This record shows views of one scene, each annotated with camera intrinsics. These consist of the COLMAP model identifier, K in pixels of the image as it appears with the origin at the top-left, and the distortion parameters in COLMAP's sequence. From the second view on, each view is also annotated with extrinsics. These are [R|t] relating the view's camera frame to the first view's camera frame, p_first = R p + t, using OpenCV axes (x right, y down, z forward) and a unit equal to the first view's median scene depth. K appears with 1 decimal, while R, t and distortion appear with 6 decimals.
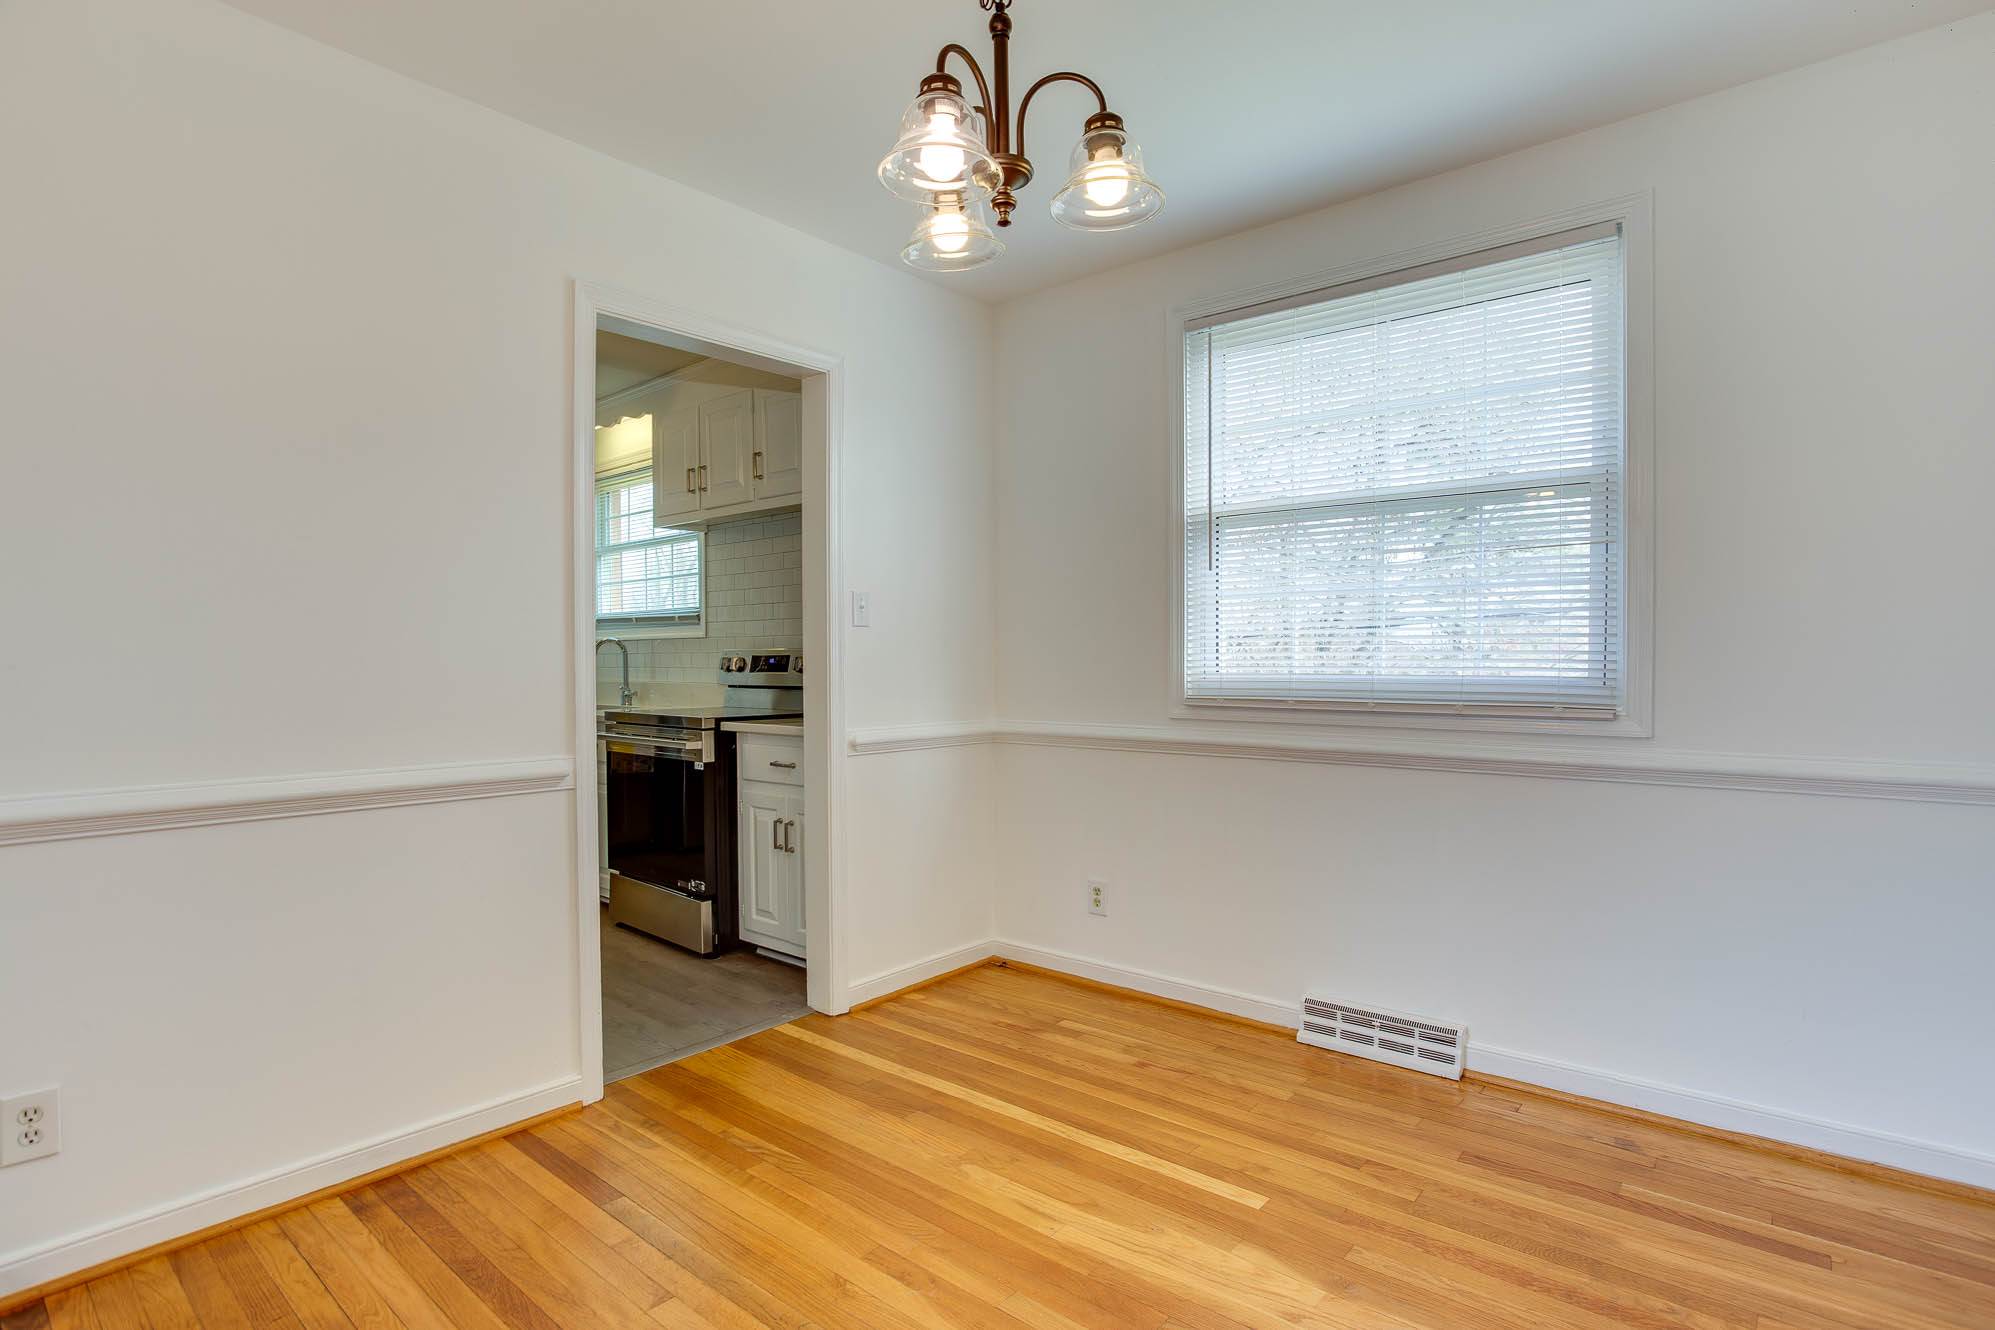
lens RADIAL K [[991.9, 0, 1007.1], [0, 991.9, 669.9], [0, 0, 1]] dist [-0.043373, 0.011019]
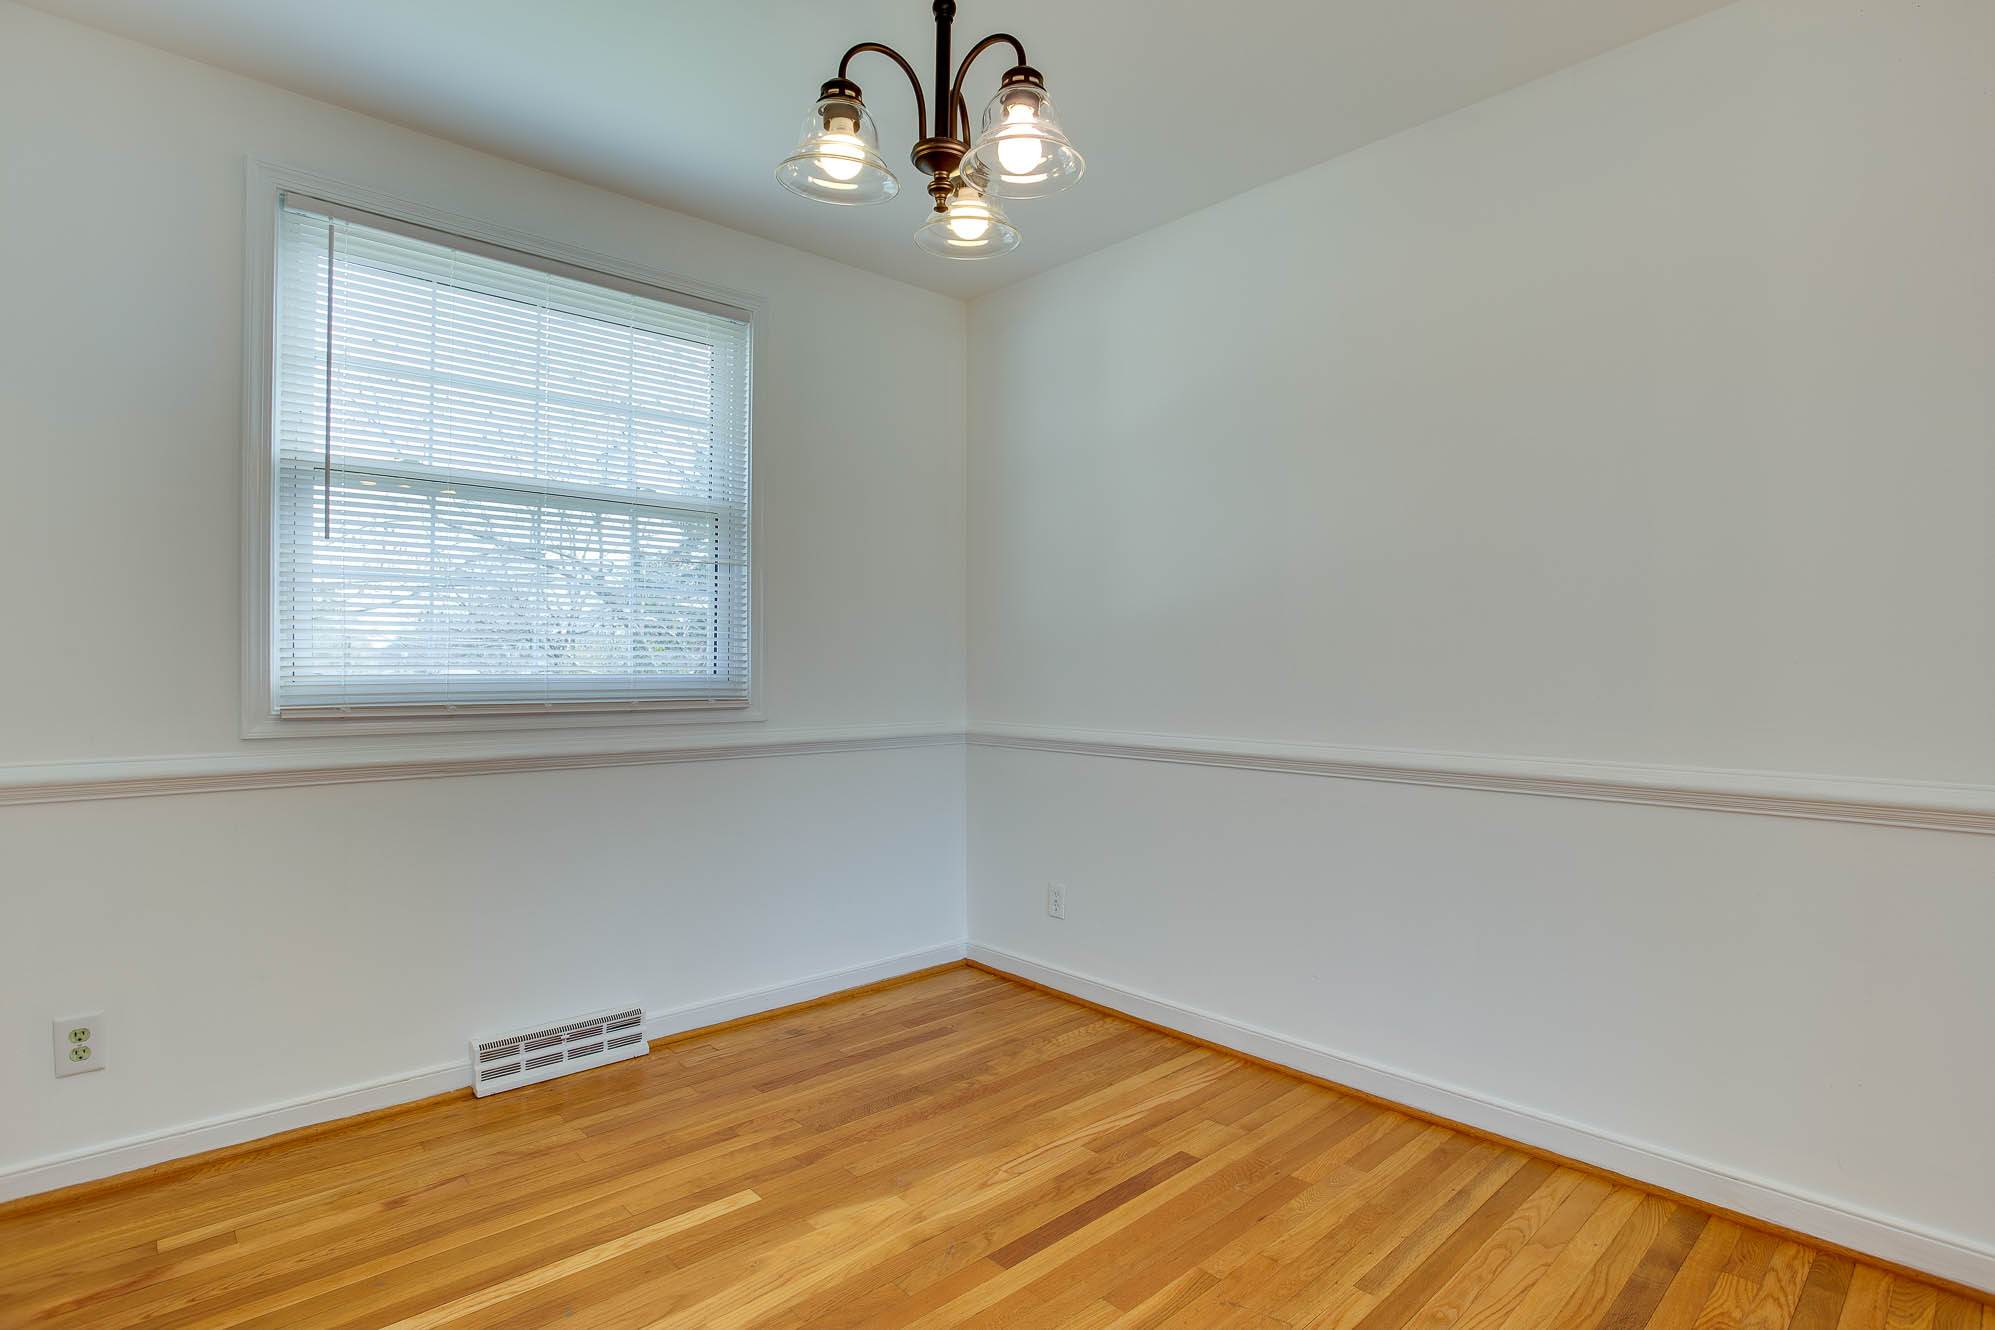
lens RADIAL K [[1011.5, 0, 999.2], [0, 1011.5, 651.0], [0, 0, 1]] dist [-0.046996, 0.013857]
pose [[0.119909, 0.014199, 0.992683, -0.573052], [0.002017, 0.999892, -0.014546, -0.002766], [-0.992783, 0.003746, 0.119868, 0.478638]]
